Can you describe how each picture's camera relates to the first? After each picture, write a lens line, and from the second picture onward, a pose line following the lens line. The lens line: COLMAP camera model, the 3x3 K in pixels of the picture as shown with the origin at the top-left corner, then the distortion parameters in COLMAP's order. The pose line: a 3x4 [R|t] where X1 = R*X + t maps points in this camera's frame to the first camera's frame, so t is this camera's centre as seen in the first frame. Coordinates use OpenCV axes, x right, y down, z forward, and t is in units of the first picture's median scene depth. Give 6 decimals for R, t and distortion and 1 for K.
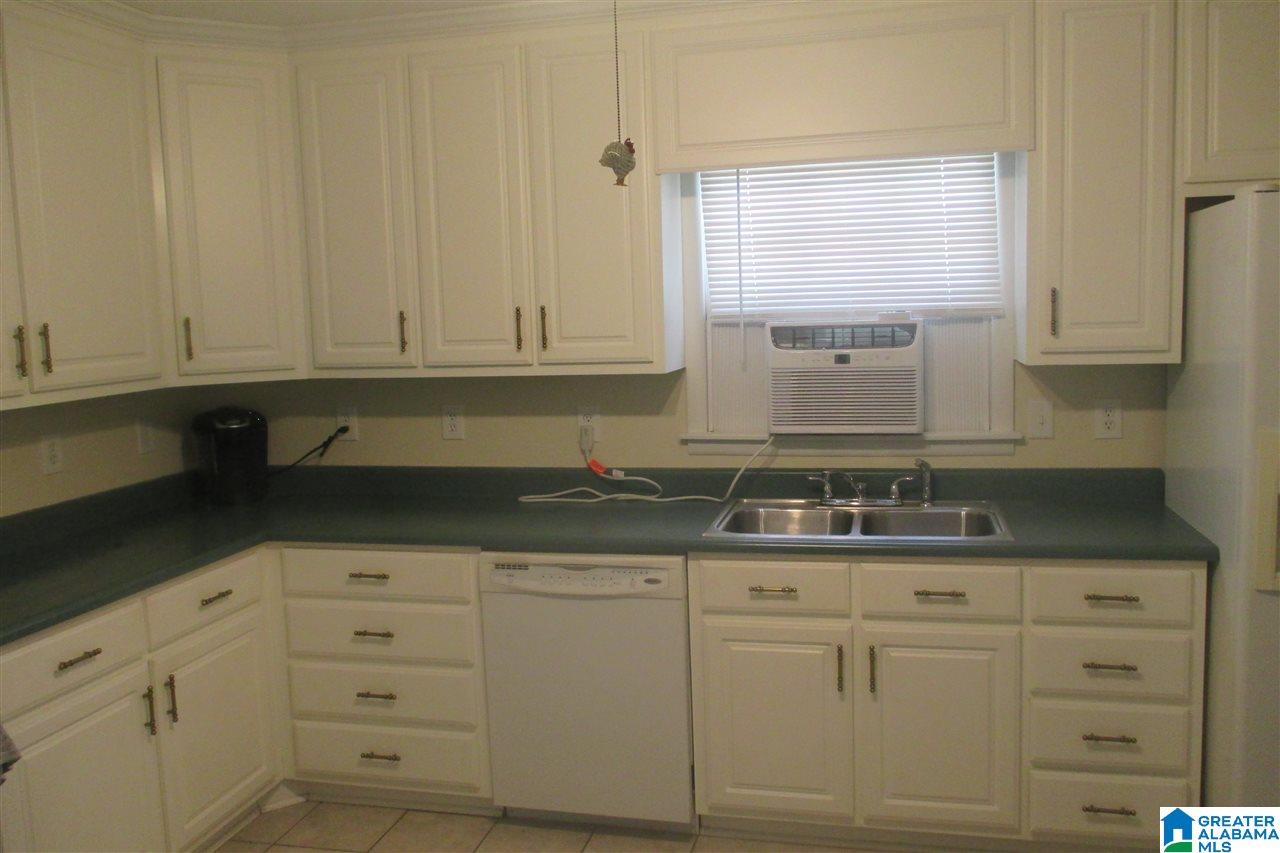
lens RADIAL K [[1067.9, 0, 640.0], [0, 1067.9, 426.5], [0, 0, 1]] dist [-0.034300, -0.001028]
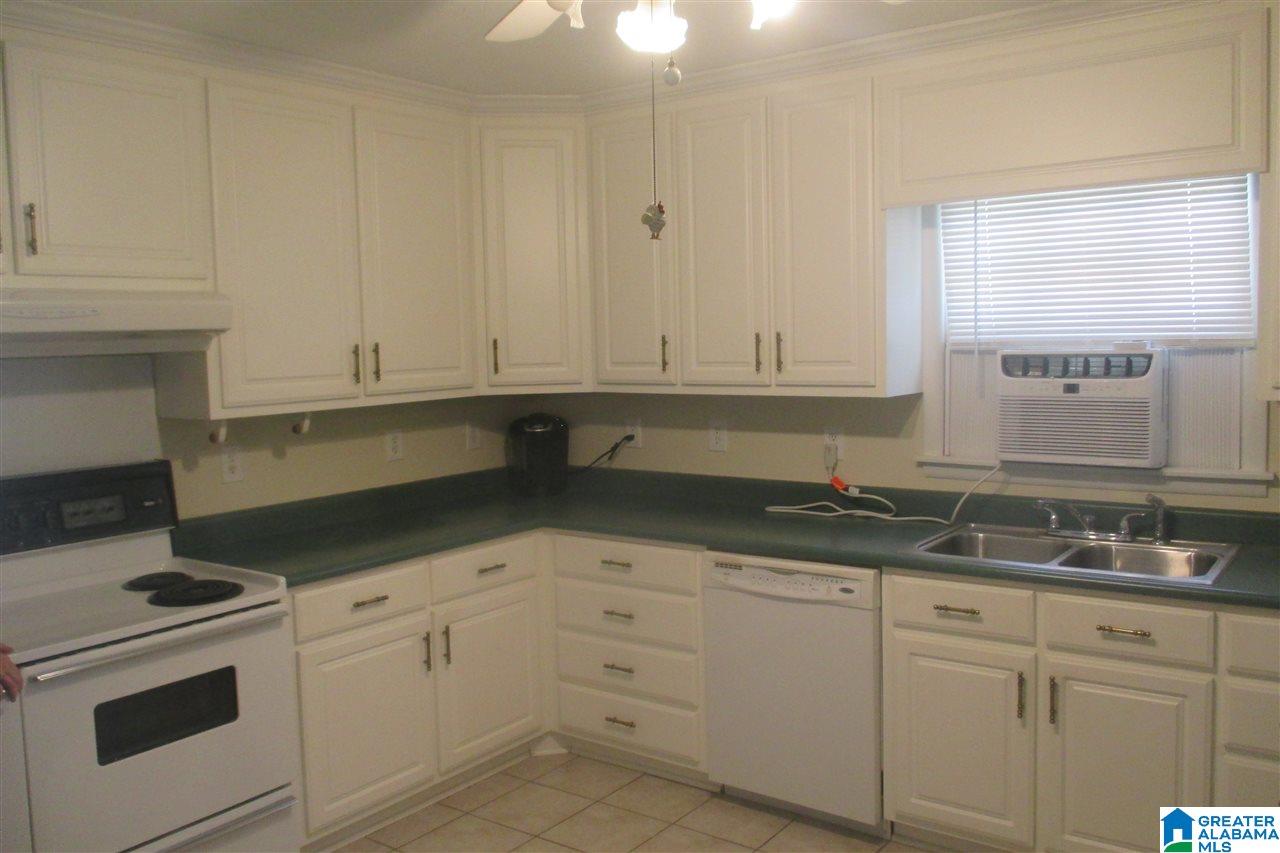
lens RADIAL K [[1067.9, 0, 640.0], [0, 1067.9, 426.5], [0, 0, 1]] dist [-0.034300, -0.001028]
pose [[0.919112, 0.042363, -0.391711, 0.210834], [-0.049653, 0.998730, -0.008496, 0.000103], [0.390854, 0.027258, 0.920049, -0.060829]]
